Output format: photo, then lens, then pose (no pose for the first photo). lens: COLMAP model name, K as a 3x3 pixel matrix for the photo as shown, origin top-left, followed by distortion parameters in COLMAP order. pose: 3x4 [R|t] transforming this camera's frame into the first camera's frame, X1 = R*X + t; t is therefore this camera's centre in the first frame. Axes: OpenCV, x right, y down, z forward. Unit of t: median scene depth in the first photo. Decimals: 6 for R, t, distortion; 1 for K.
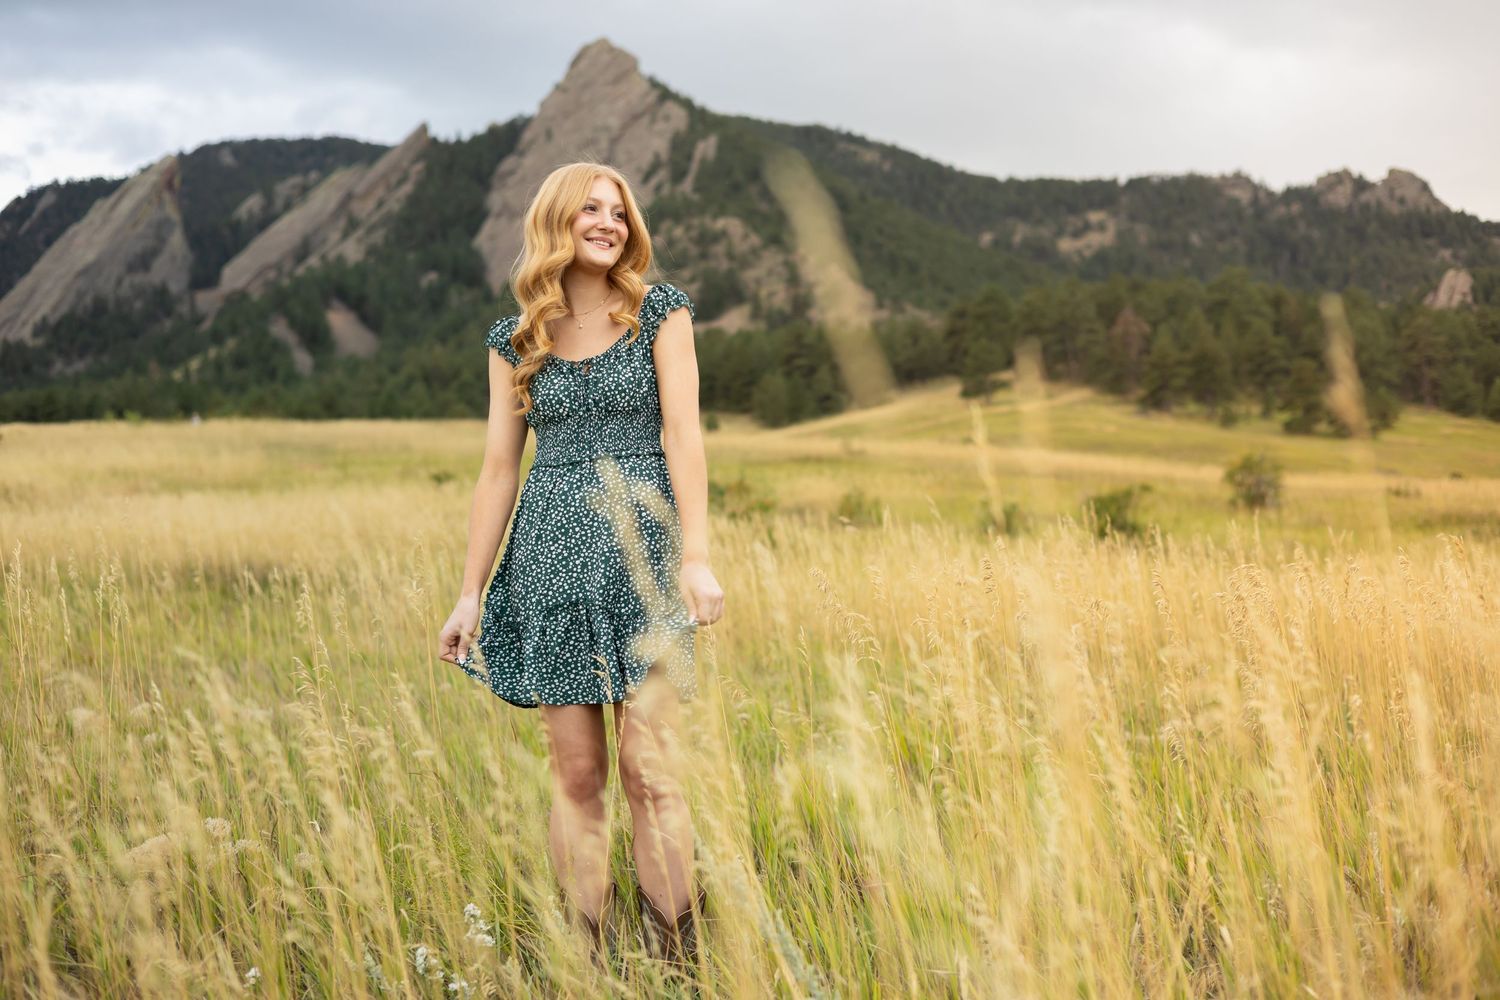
lens RADIAL K [[1979.8, 0, 690.8], [0, 1979.8, 495.8], [0, 0, 1]] dist [0.010830, 0.048225]
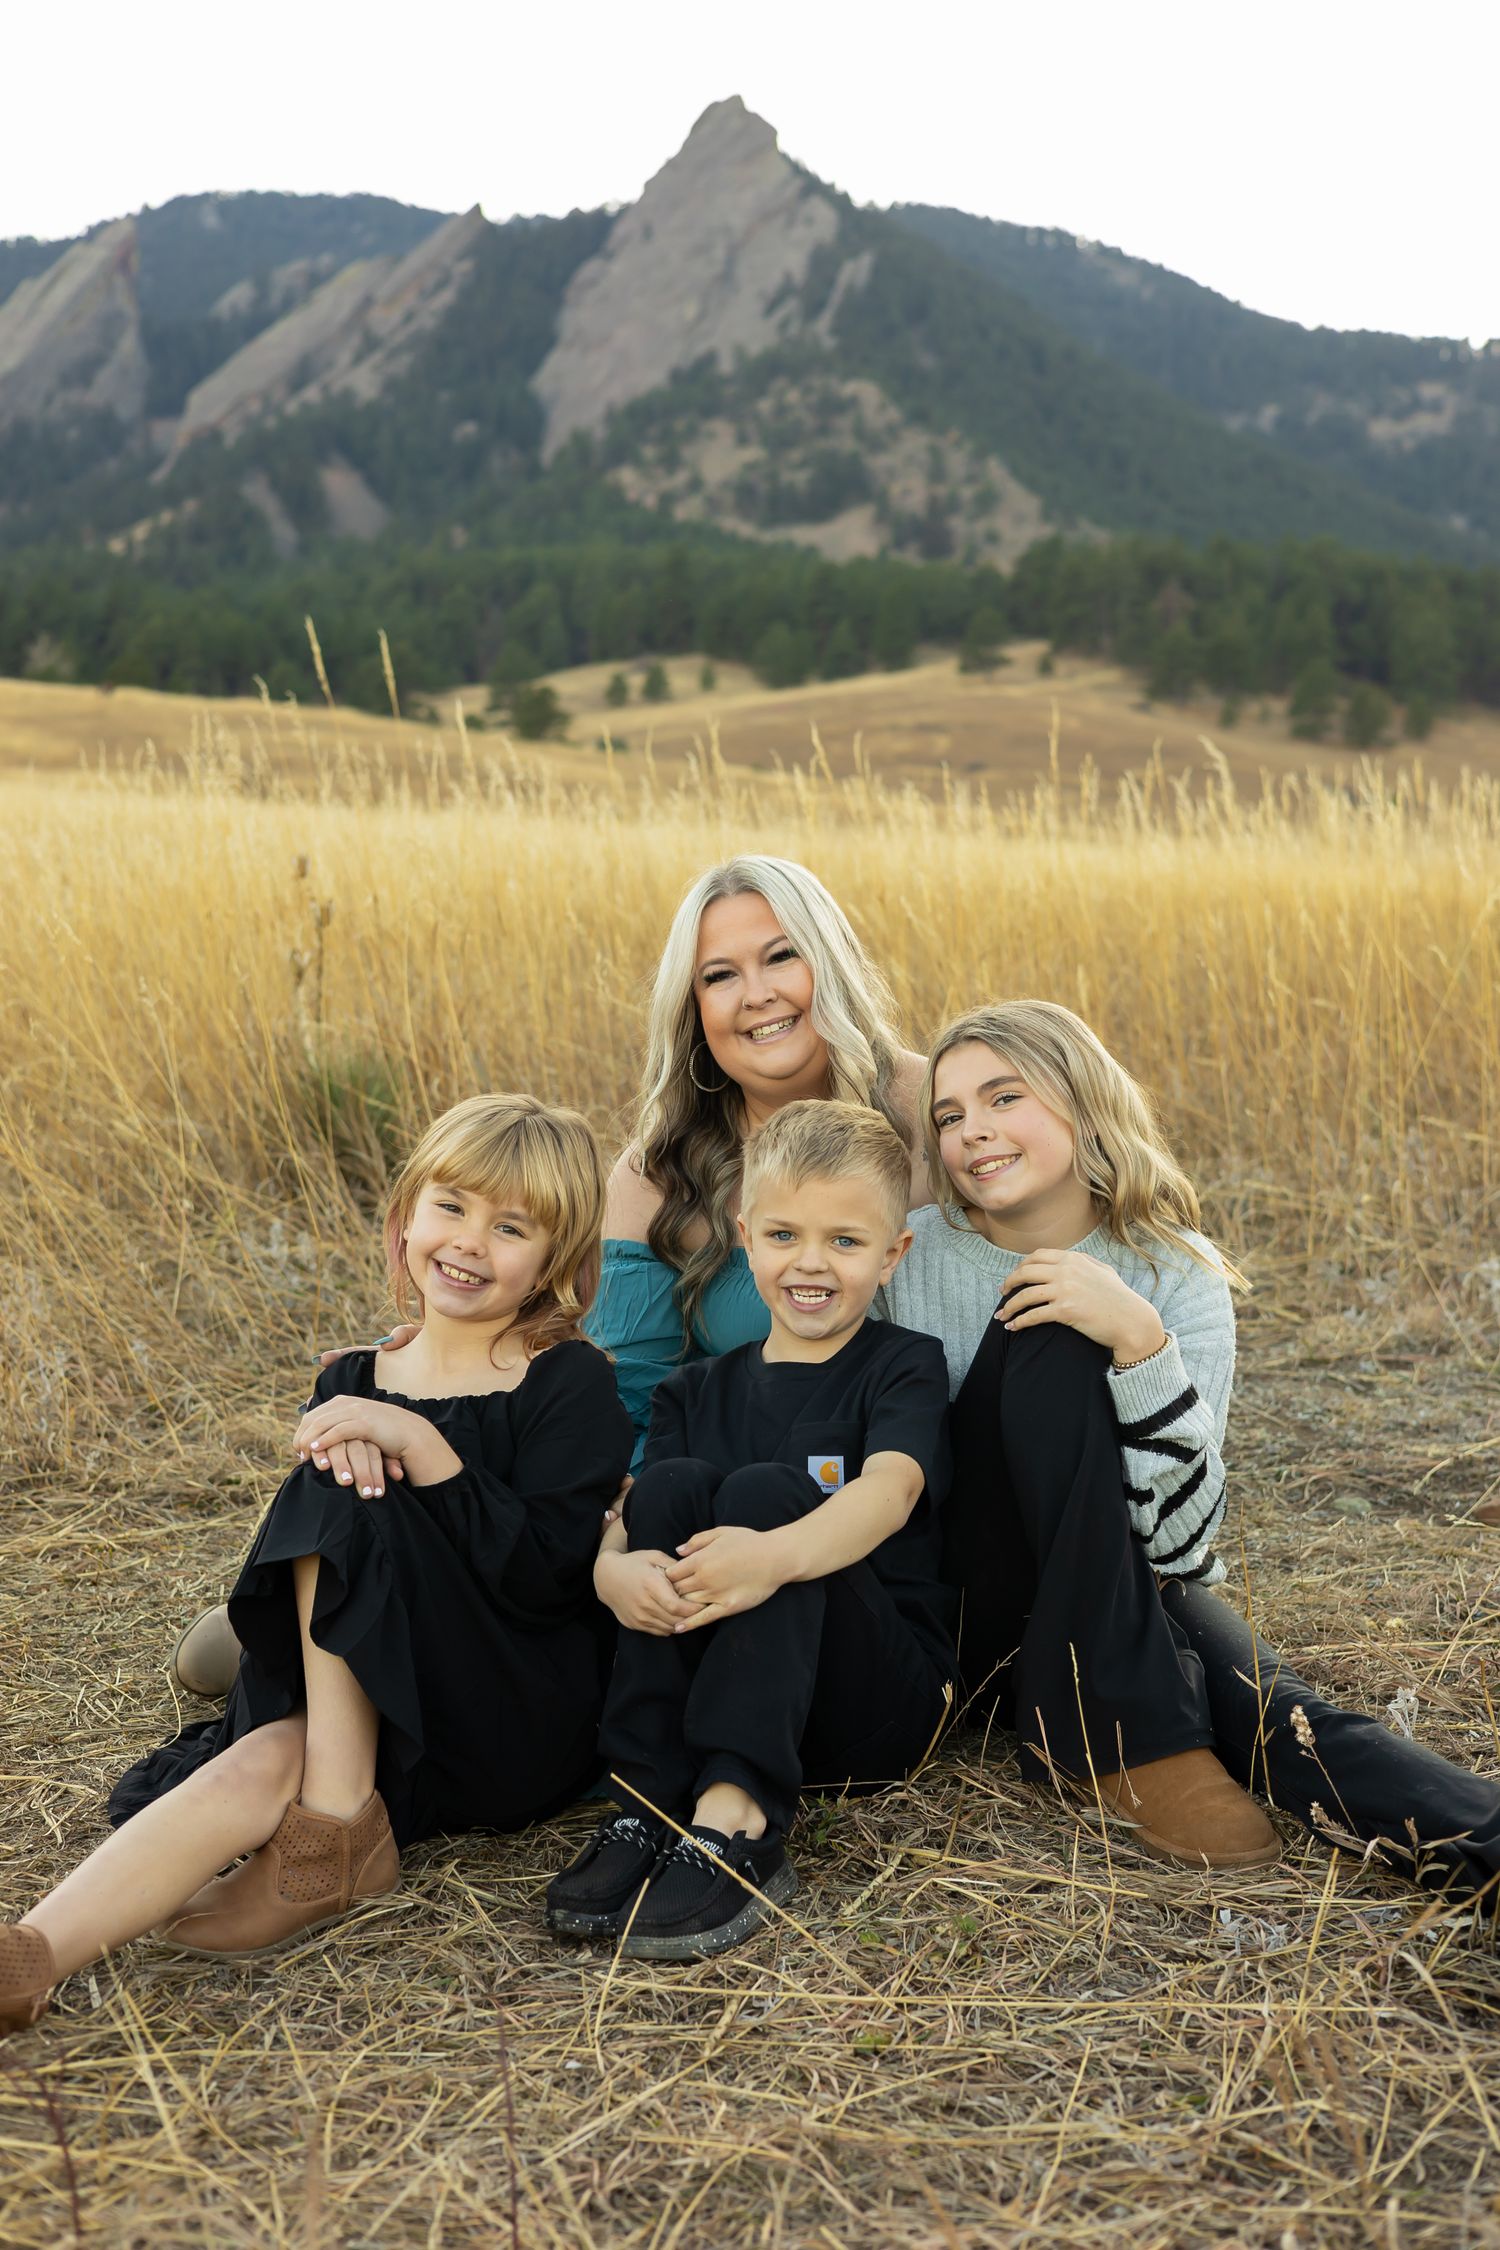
lens RADIAL K [[3111.0, 0, 750.0], [0, 3111.0, 1125.0], [0, 0, 1]] dist [0.017837, -0.008677]
pose [[0.995882, 0.074892, -0.051097, 0.045871], [-0.068069, 0.989915, 0.124237, -0.005580], [0.059886, -0.120247, 0.990936, -0.147373]]
